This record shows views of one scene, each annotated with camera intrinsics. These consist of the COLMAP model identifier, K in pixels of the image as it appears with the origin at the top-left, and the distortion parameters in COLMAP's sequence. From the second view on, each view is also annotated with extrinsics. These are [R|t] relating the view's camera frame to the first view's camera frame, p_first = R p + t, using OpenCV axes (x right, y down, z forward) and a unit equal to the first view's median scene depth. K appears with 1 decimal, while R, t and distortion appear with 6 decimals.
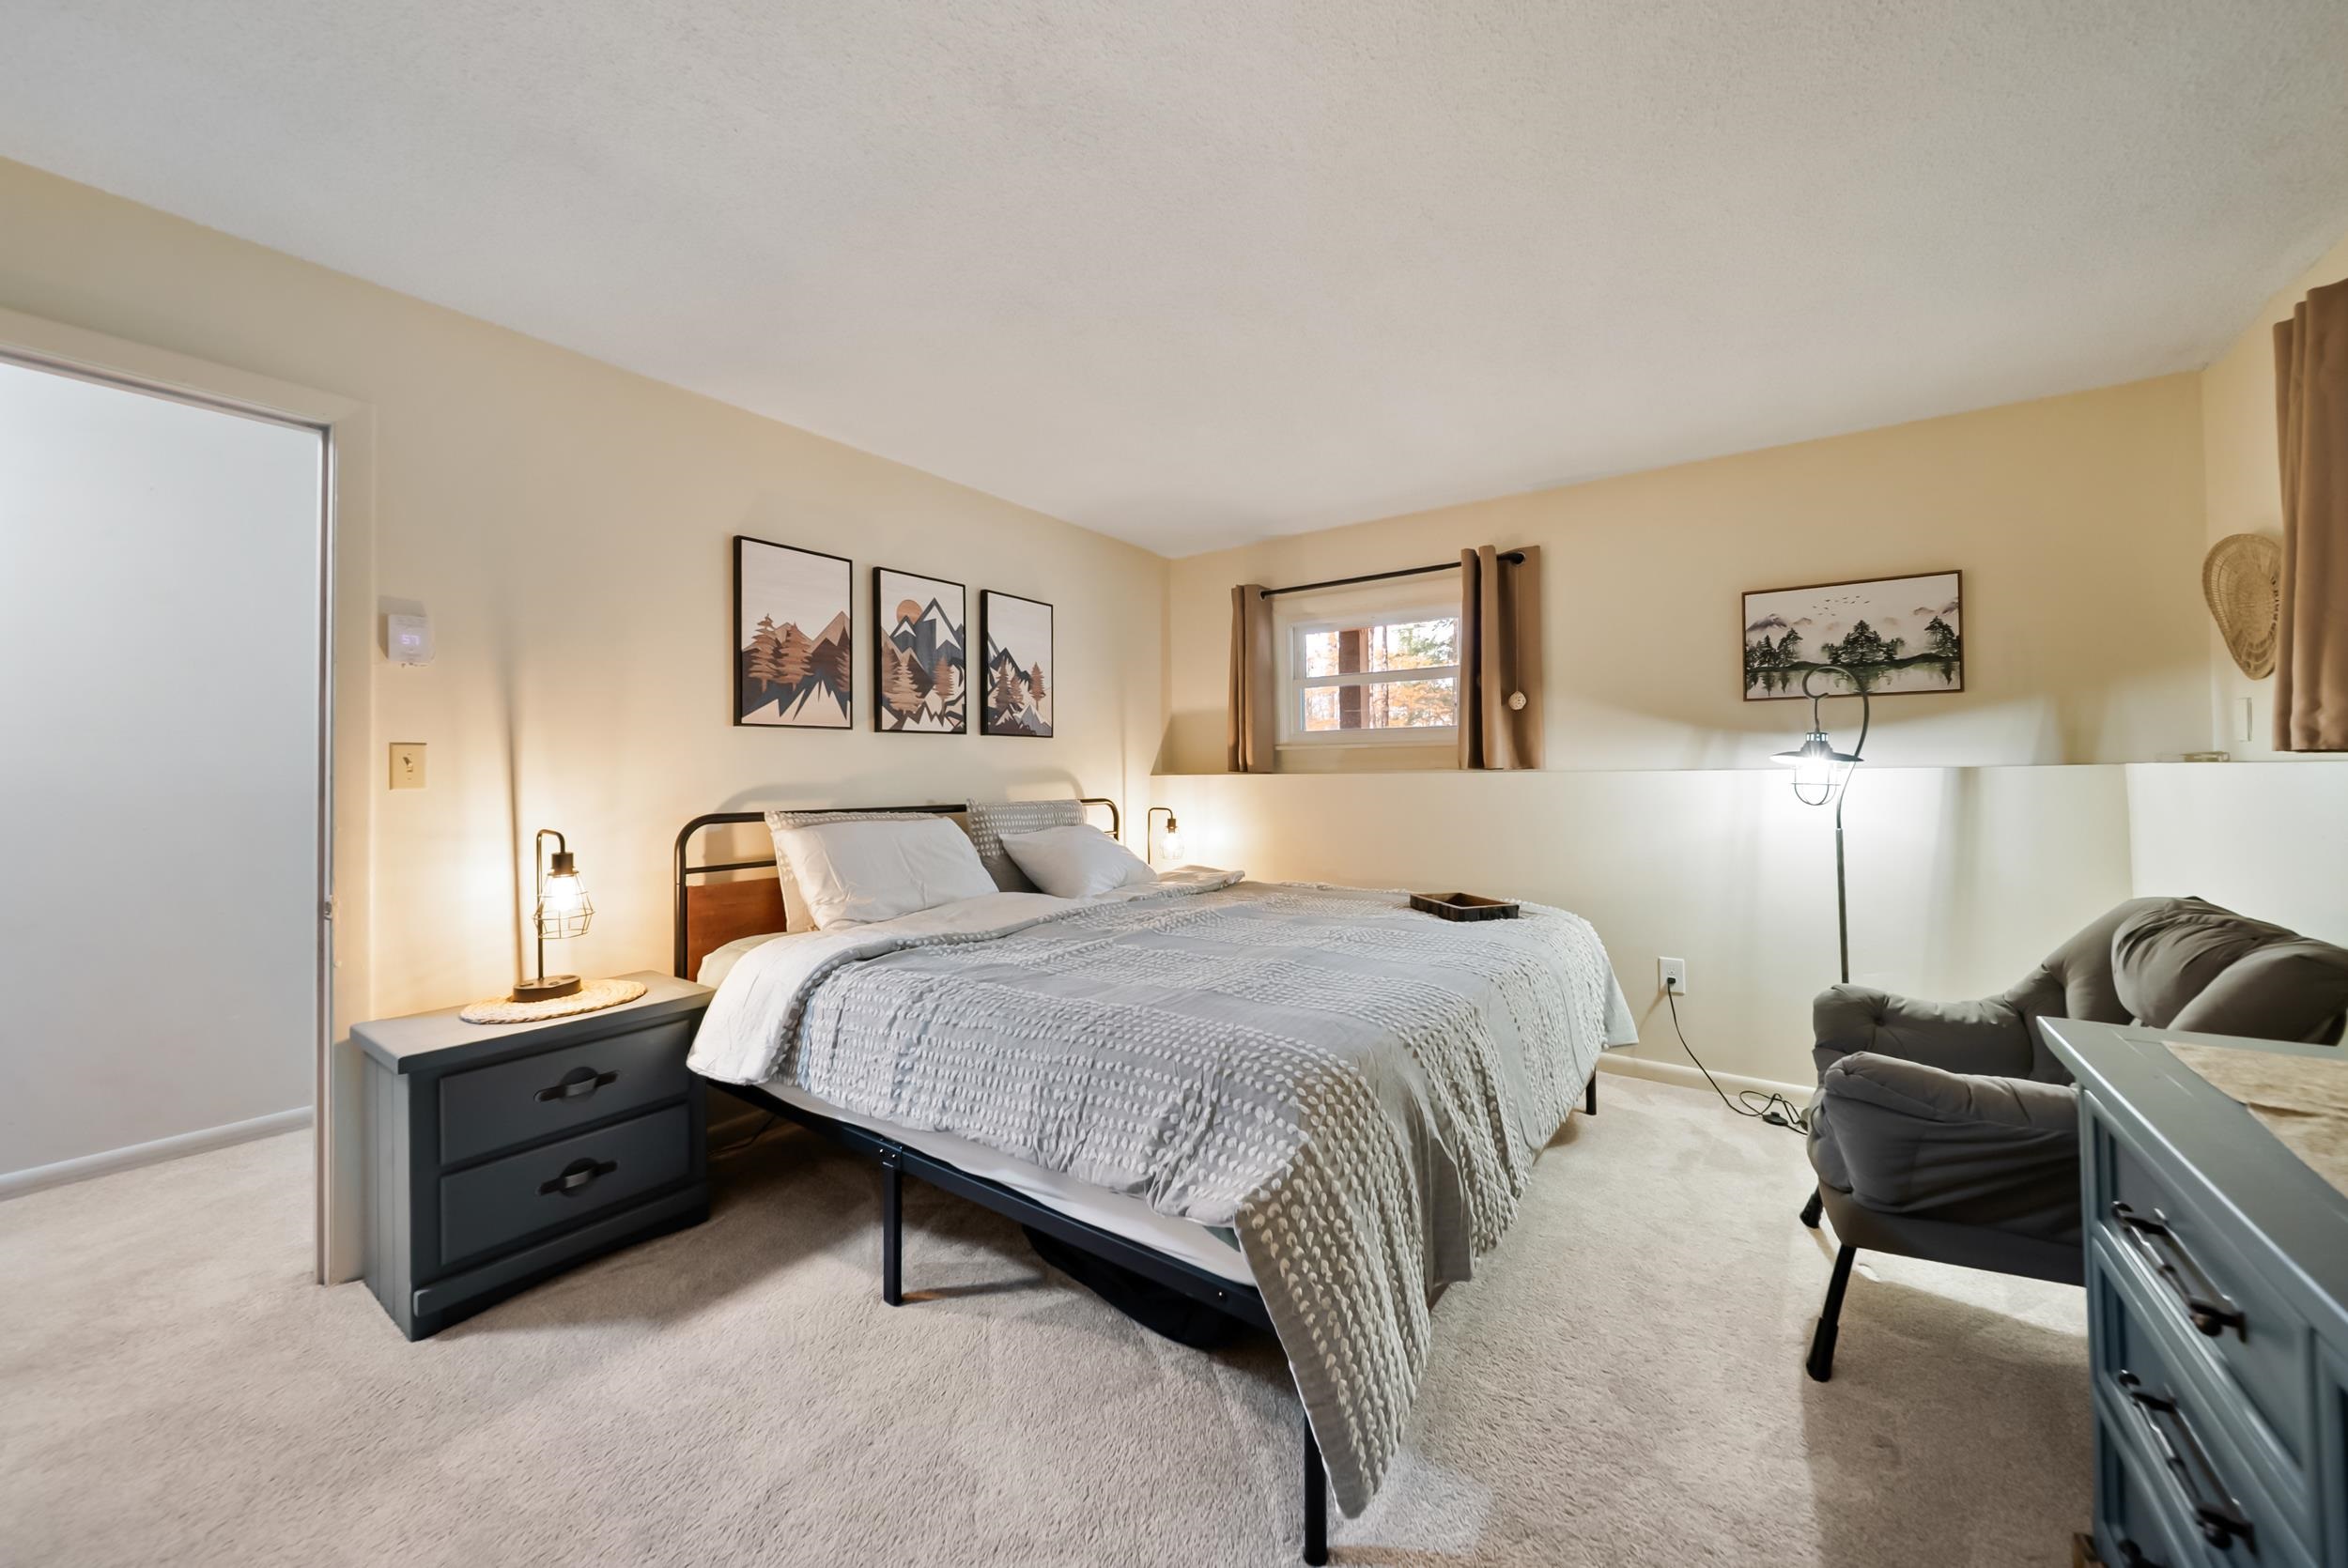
lens RADIAL K [[836.3, 0, 1166.0], [0, 836.3, 780.4], [0, 0, 1]] dist [0.000327, -0.001565]
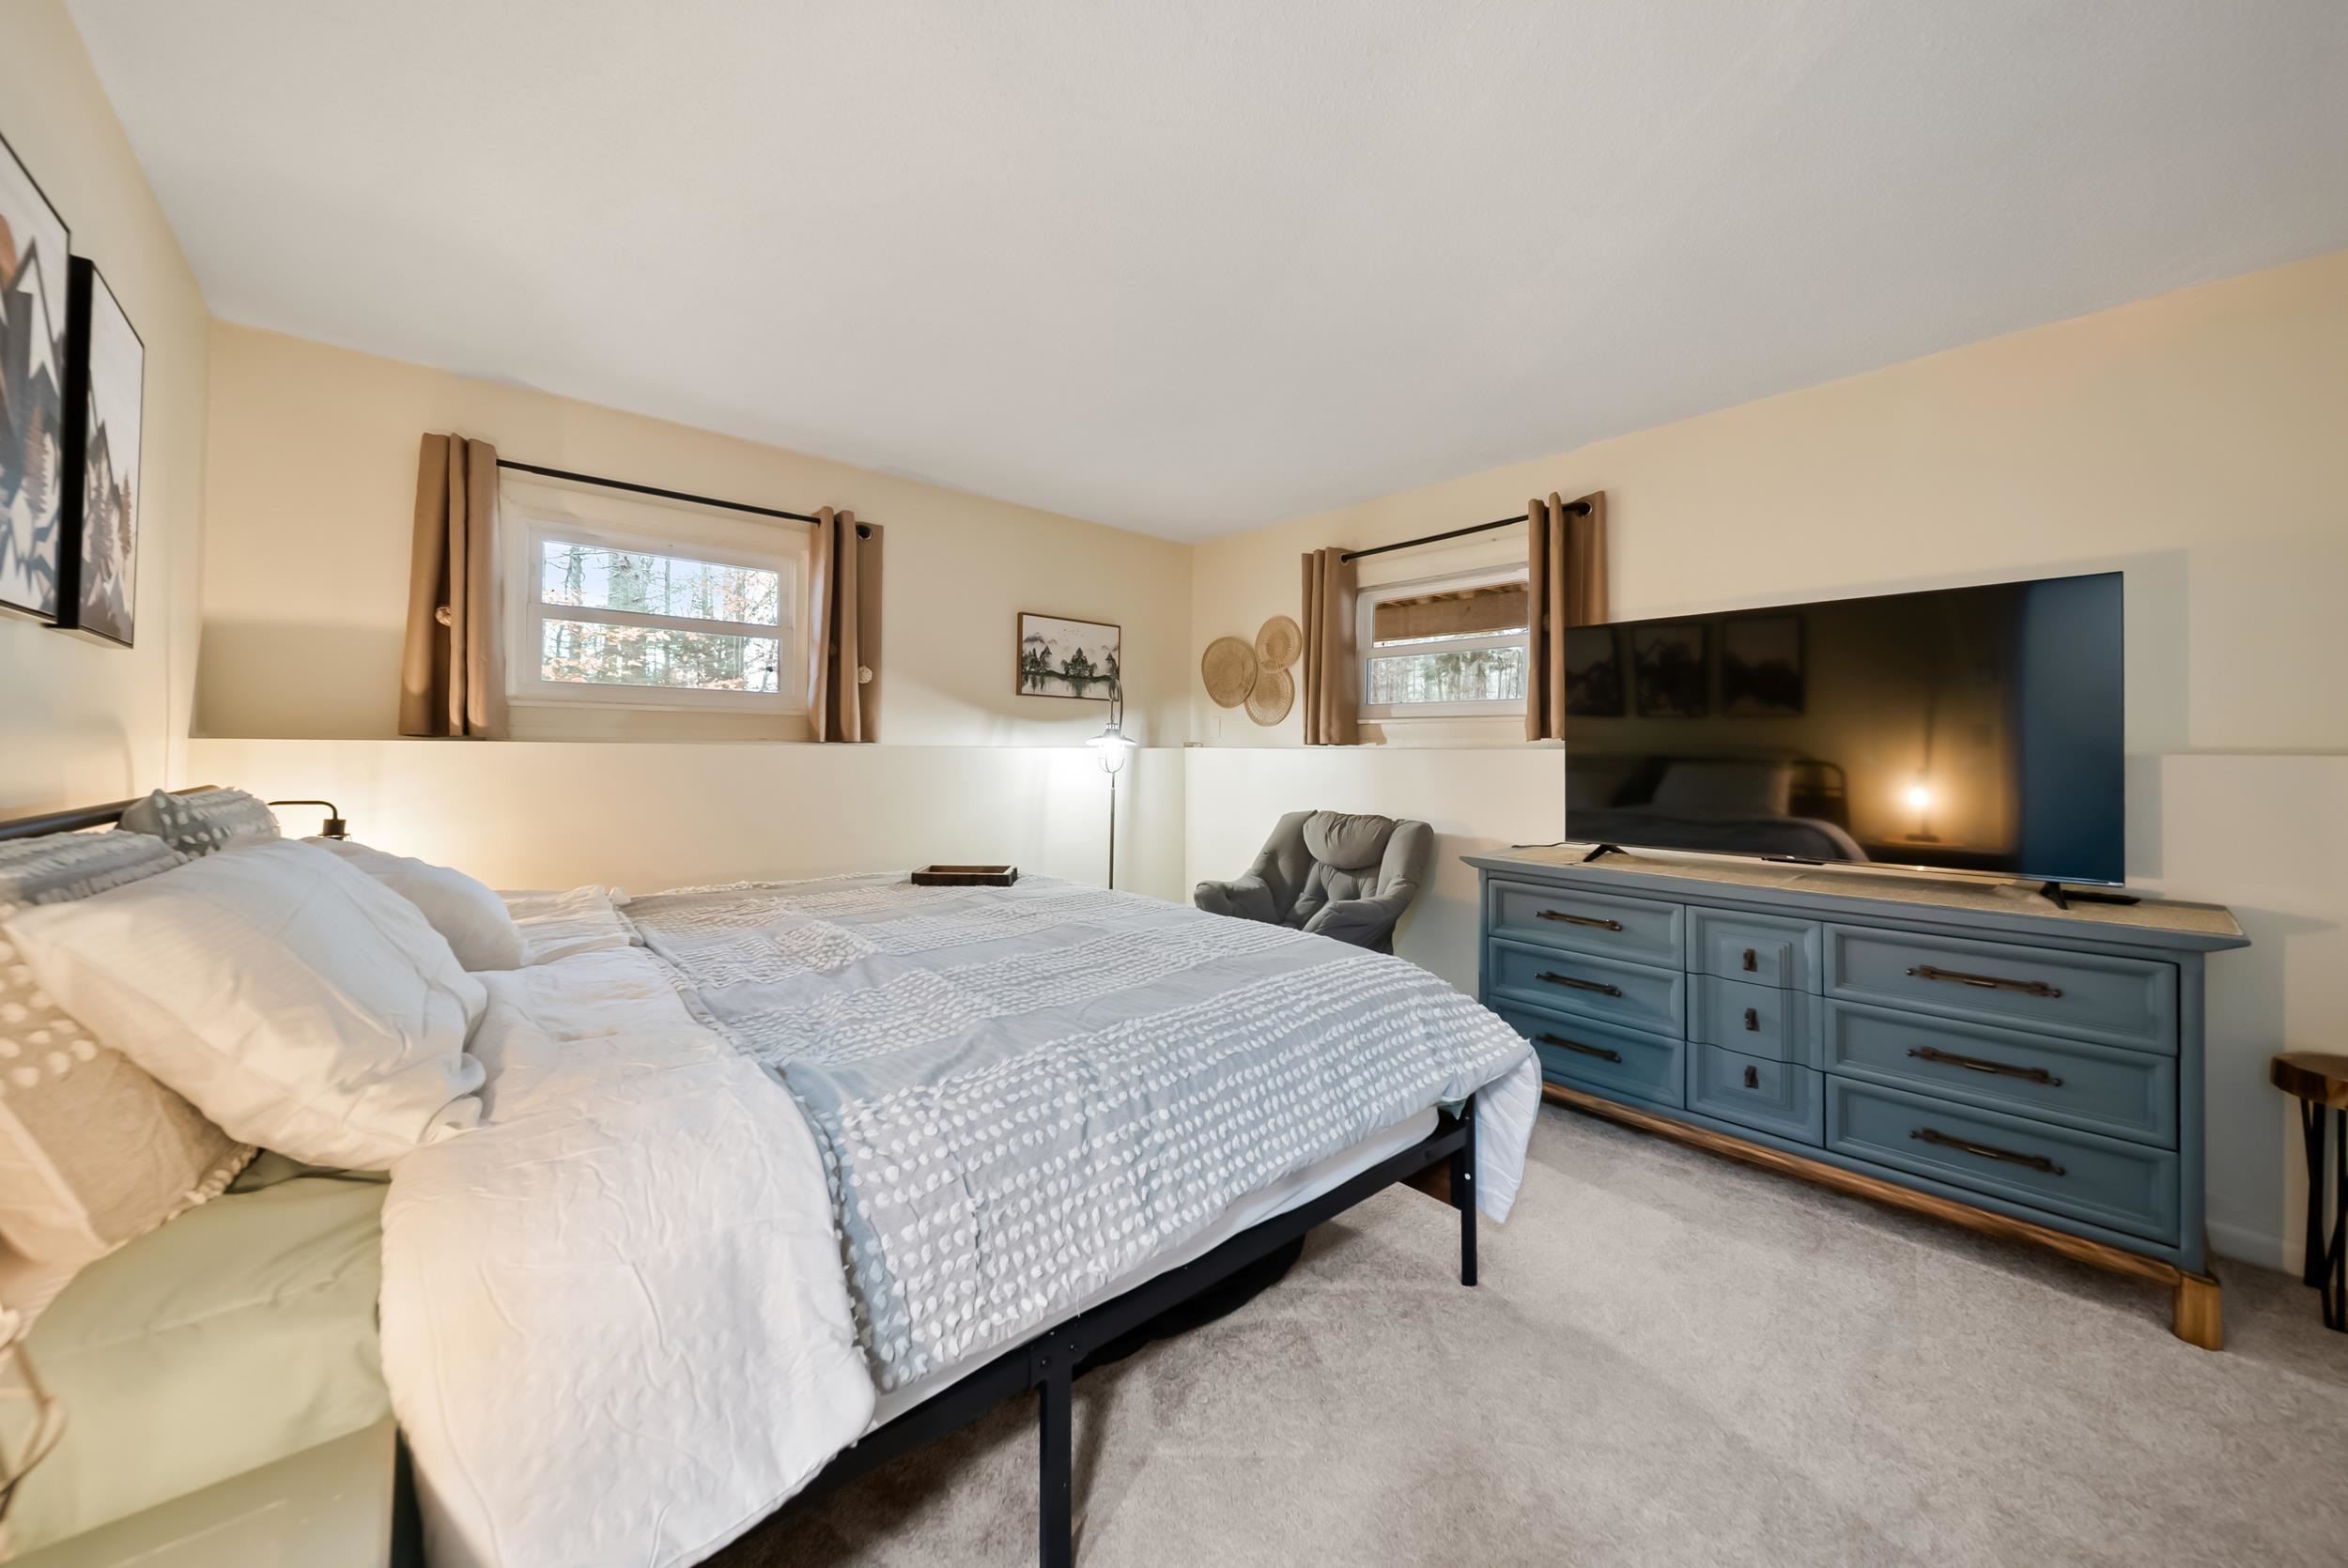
lens RADIAL K [[836.3, 0, 1166.0], [0, 836.3, 780.4], [0, 0, 1]] dist [0.000327, -0.001565]
pose [[0.239655, -0.024998, 0.970536, -0.541278], [-0.006771, 0.999601, 0.027418, 0.001710], [-0.970834, -0.013142, 0.239390, 0.469150]]
